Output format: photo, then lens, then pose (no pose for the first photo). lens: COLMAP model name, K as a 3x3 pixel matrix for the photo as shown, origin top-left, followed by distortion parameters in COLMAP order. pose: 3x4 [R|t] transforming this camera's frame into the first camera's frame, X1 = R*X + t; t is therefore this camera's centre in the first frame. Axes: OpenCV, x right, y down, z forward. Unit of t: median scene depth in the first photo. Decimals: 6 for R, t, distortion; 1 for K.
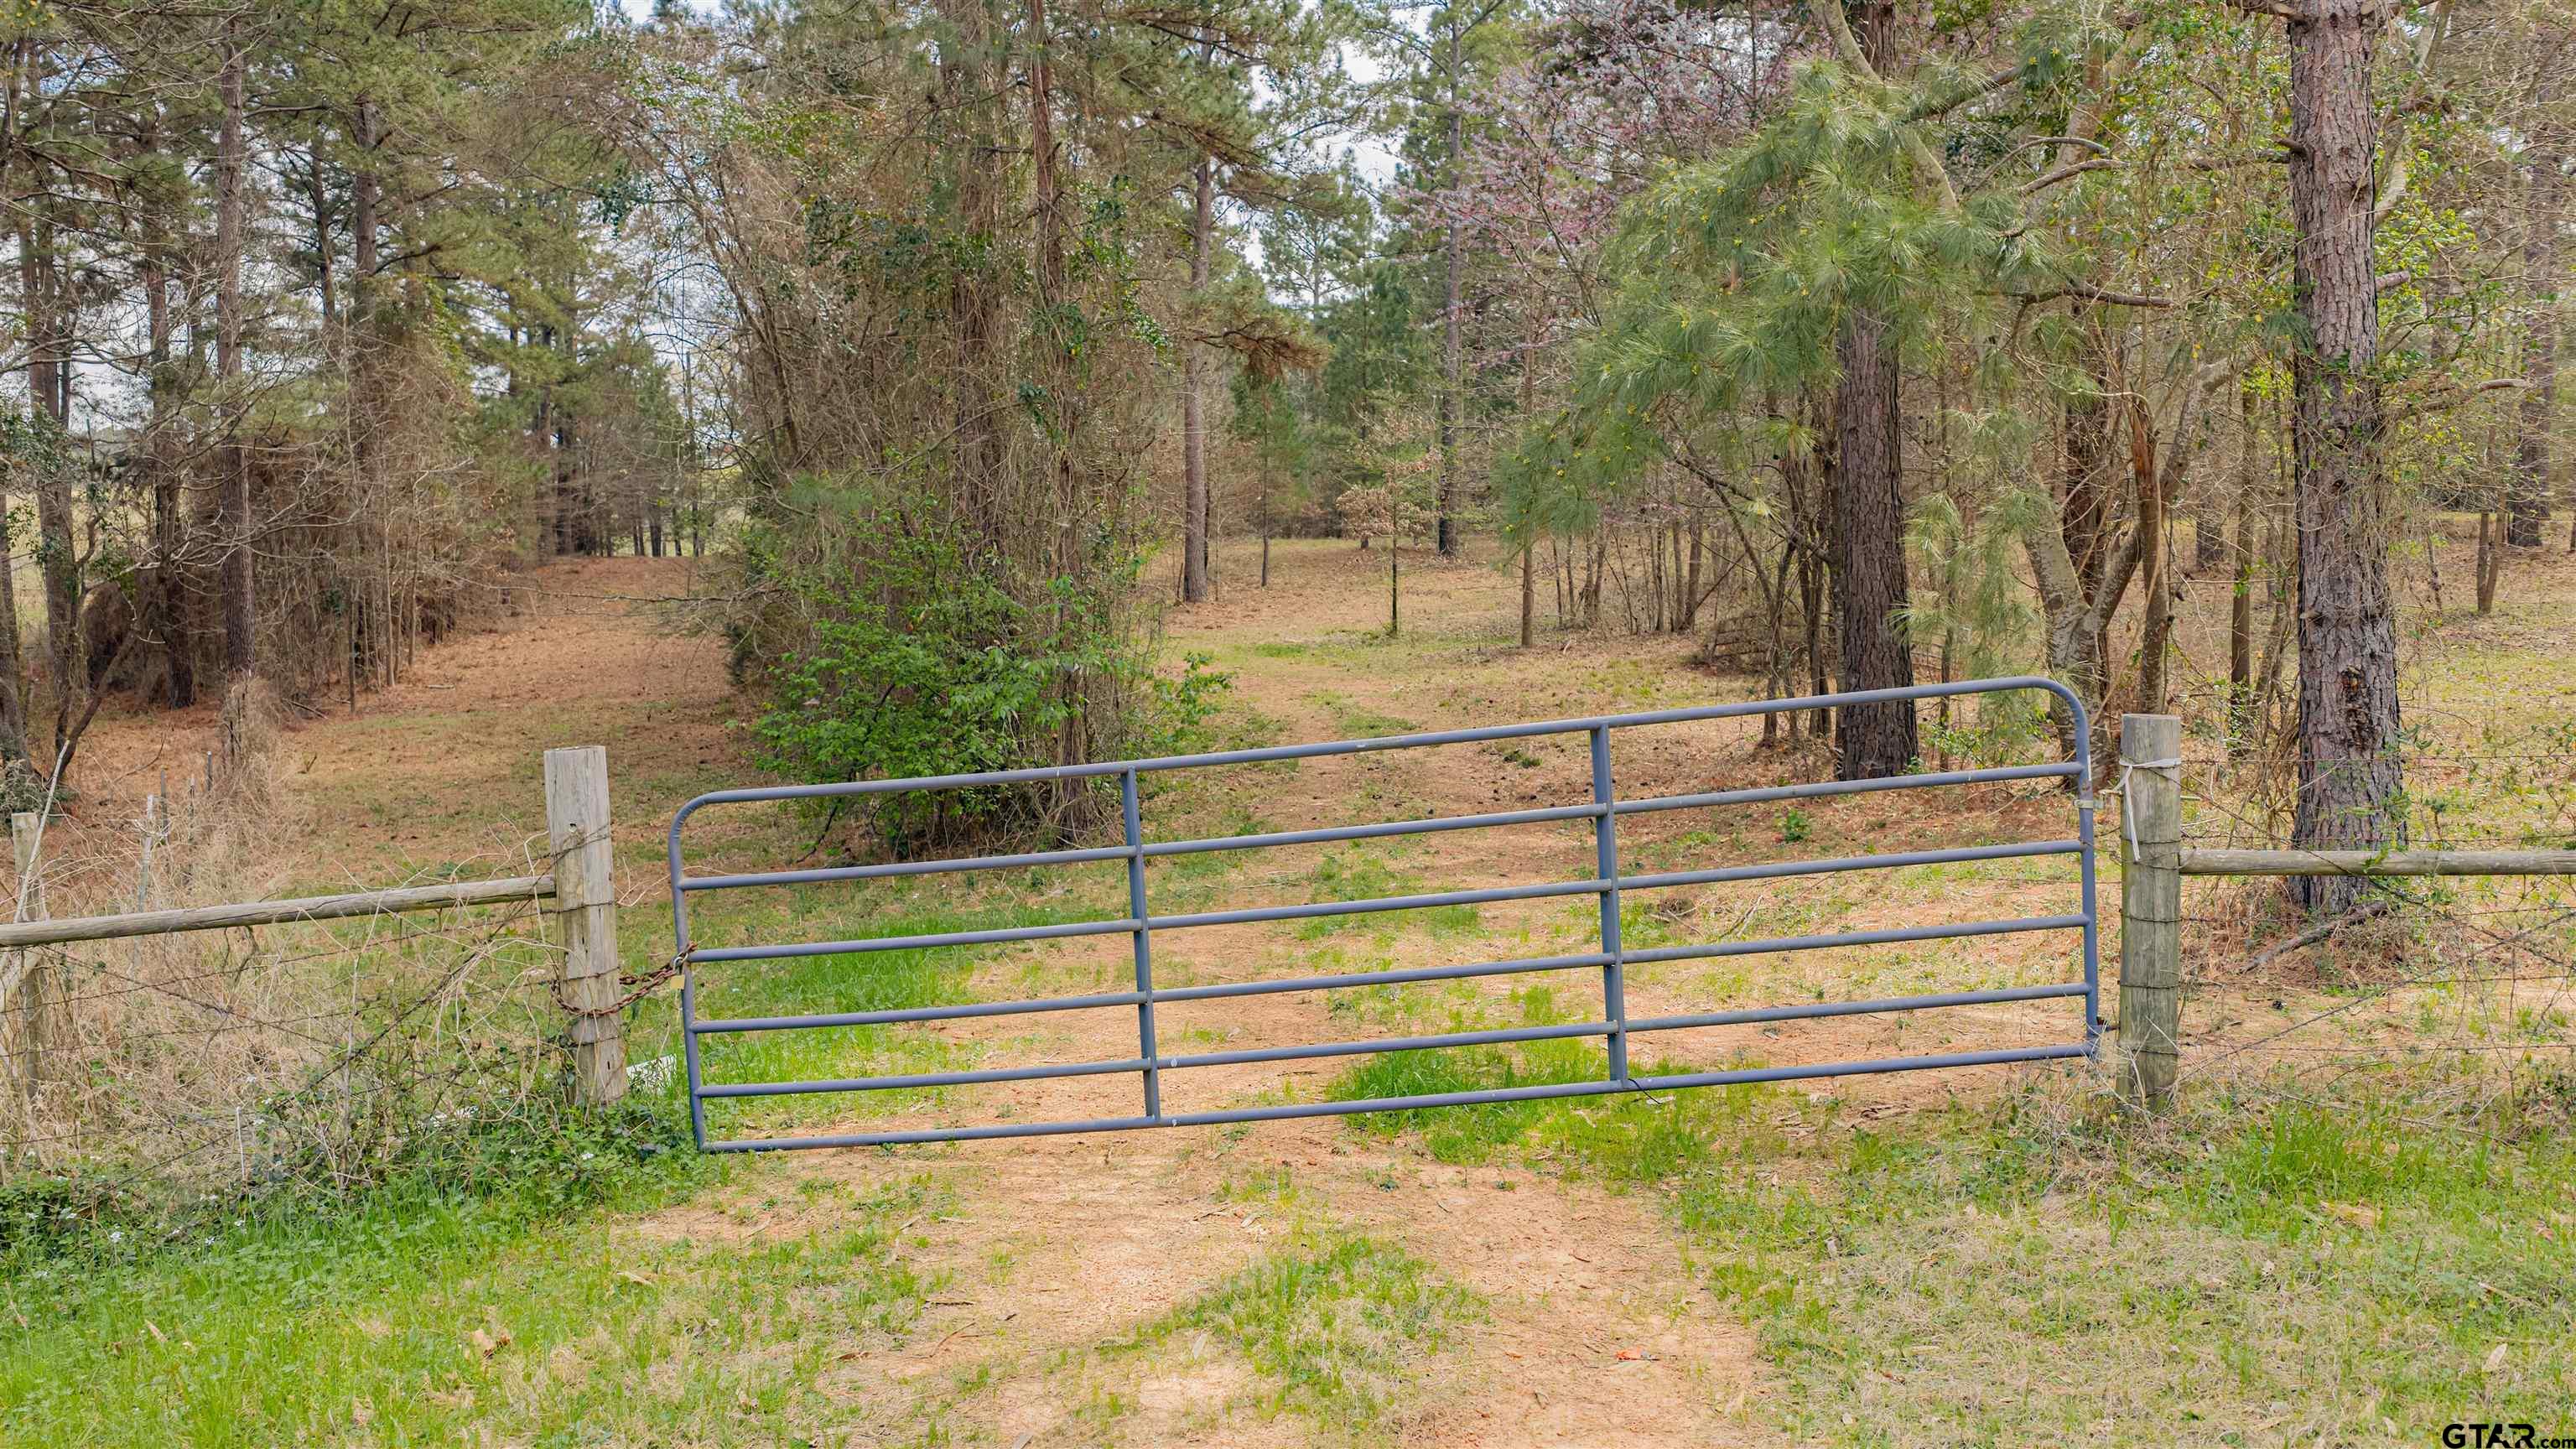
lens RADIAL K [[2114.5, 0, 1291.2], [0, 2114.5, 725.6], [0, 0, 1]] dist [-0.009308, -0.000550]
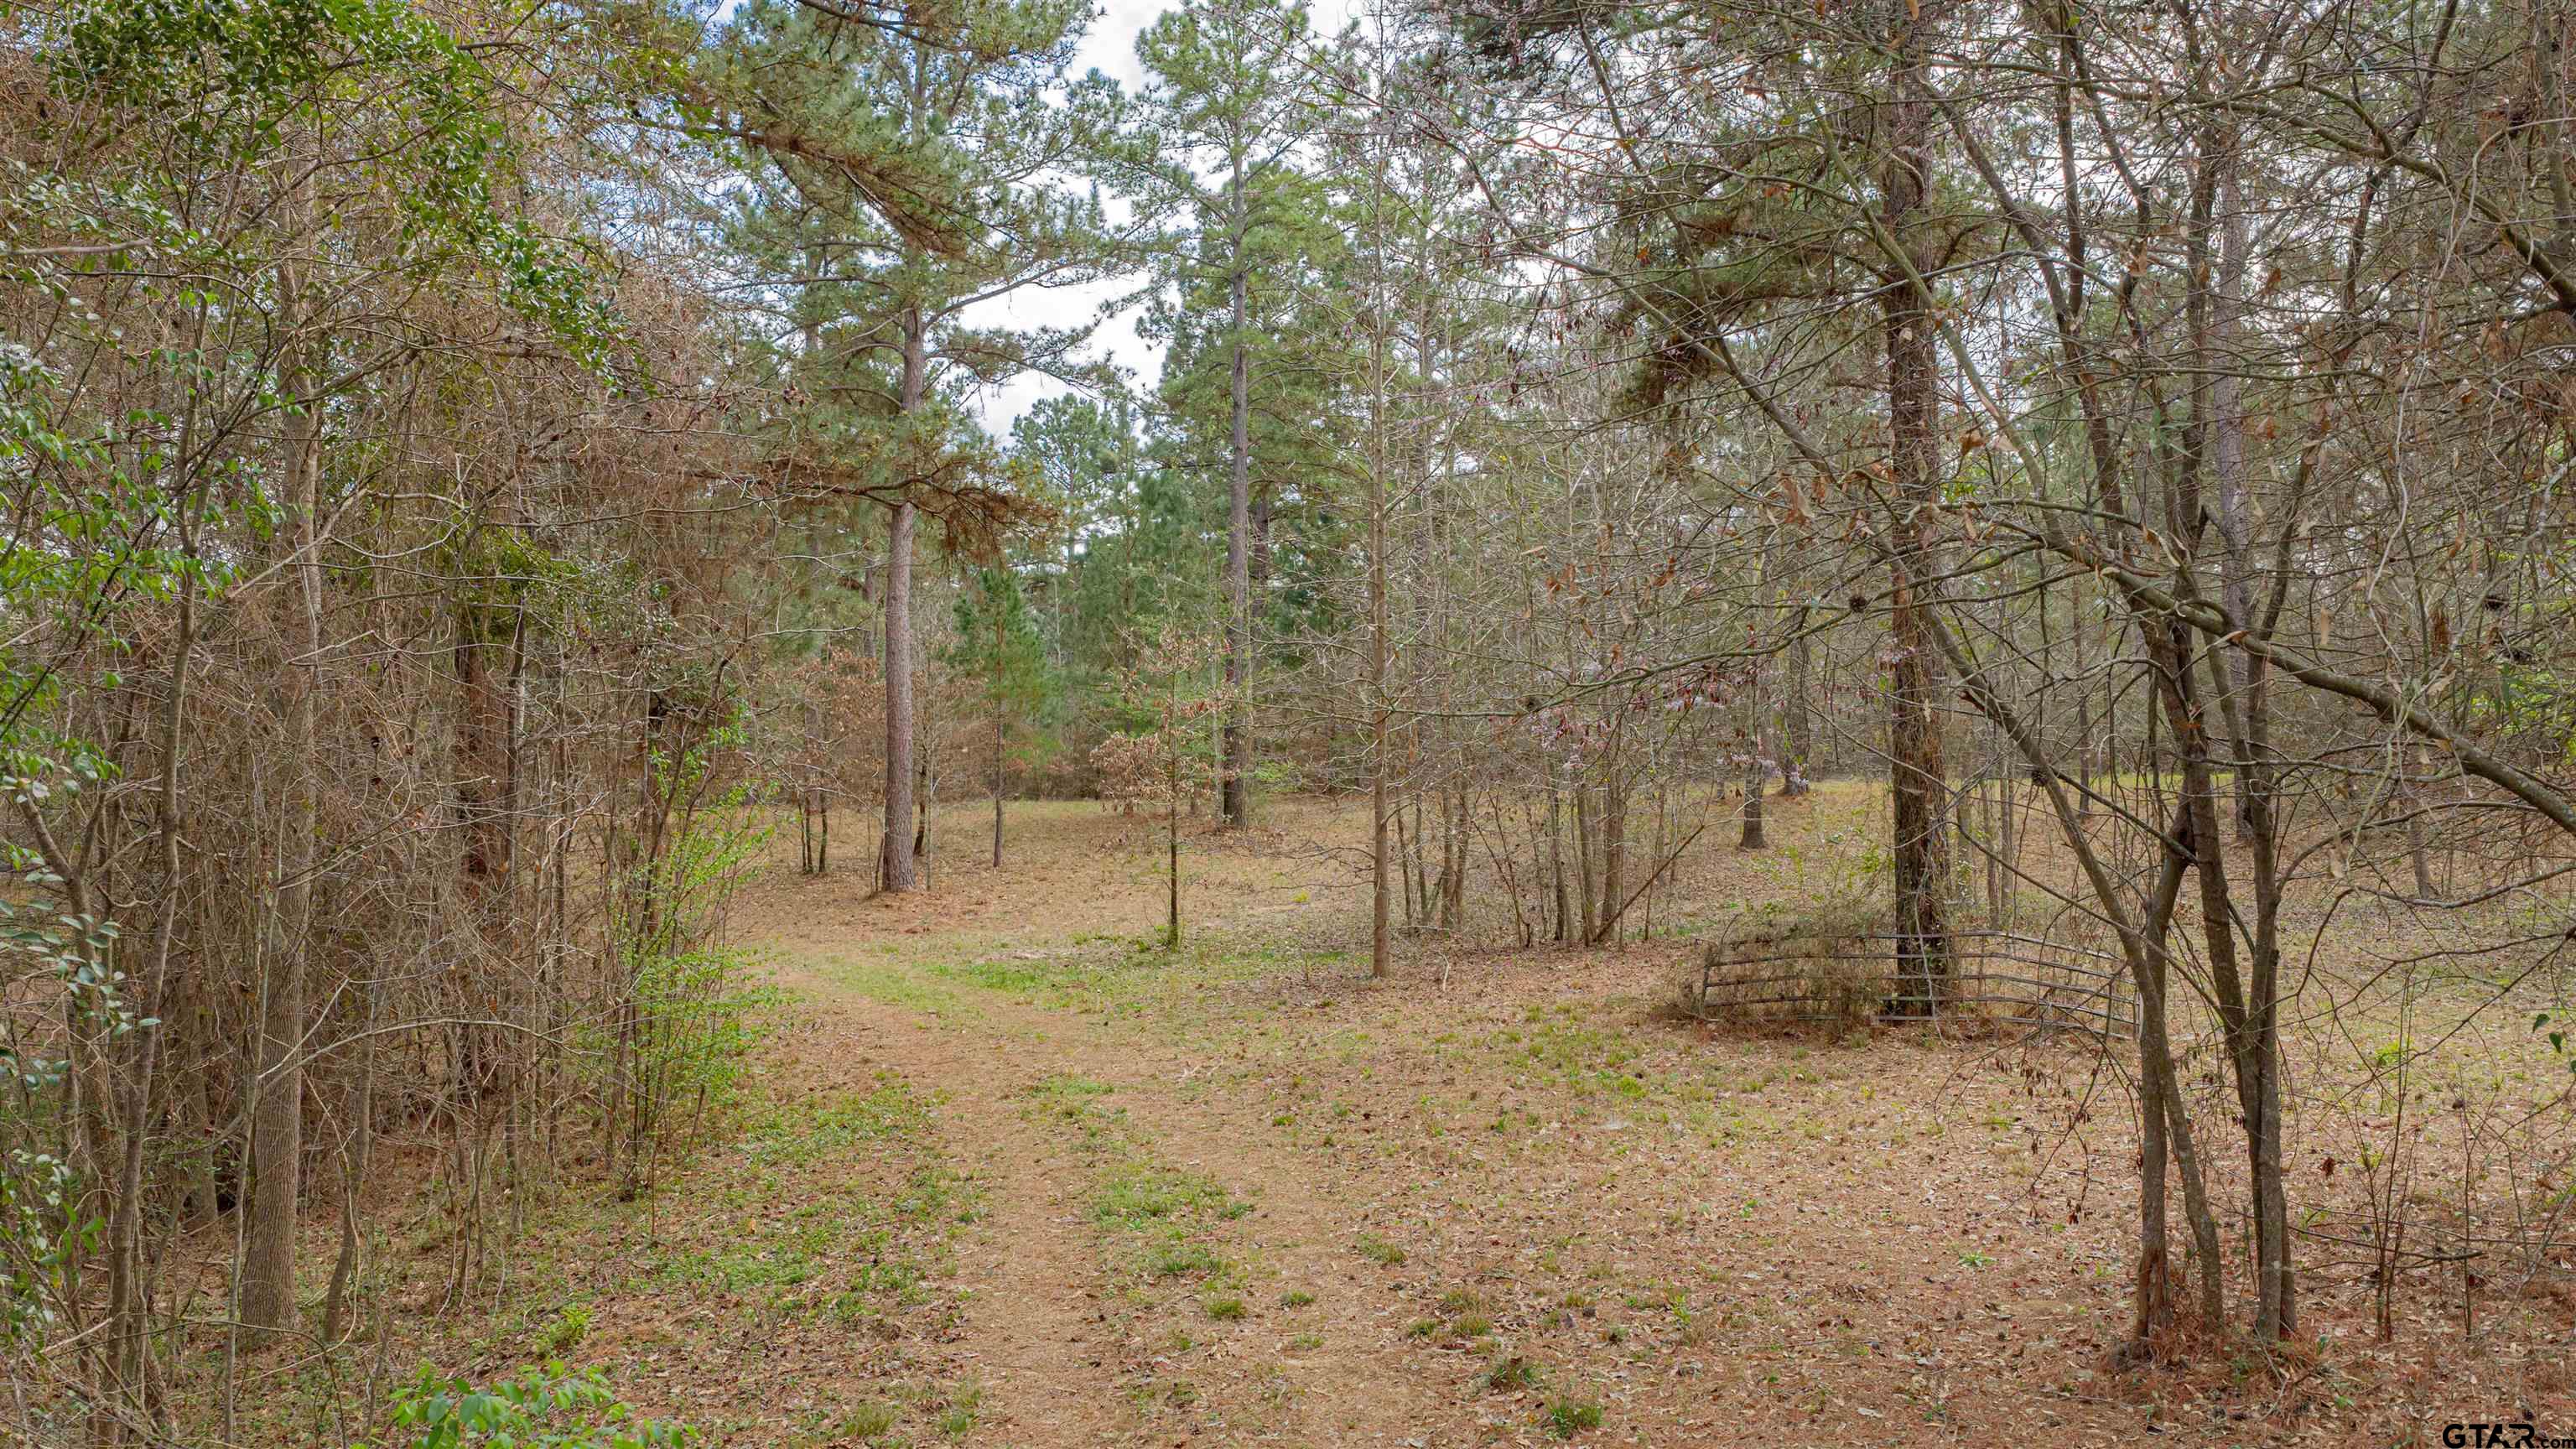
lens RADIAL K [[2114.5, 0, 1290.0], [0, 2114.5, 724.1], [0, 0, 1]] dist [-0.009308, -0.000550]
pose [[0.993656, 0.001085, 0.112454, 0.006498], [0.012474, 0.992720, -0.119795, -0.024652], [-0.111765, 0.120437, 0.986409, 0.234606]]
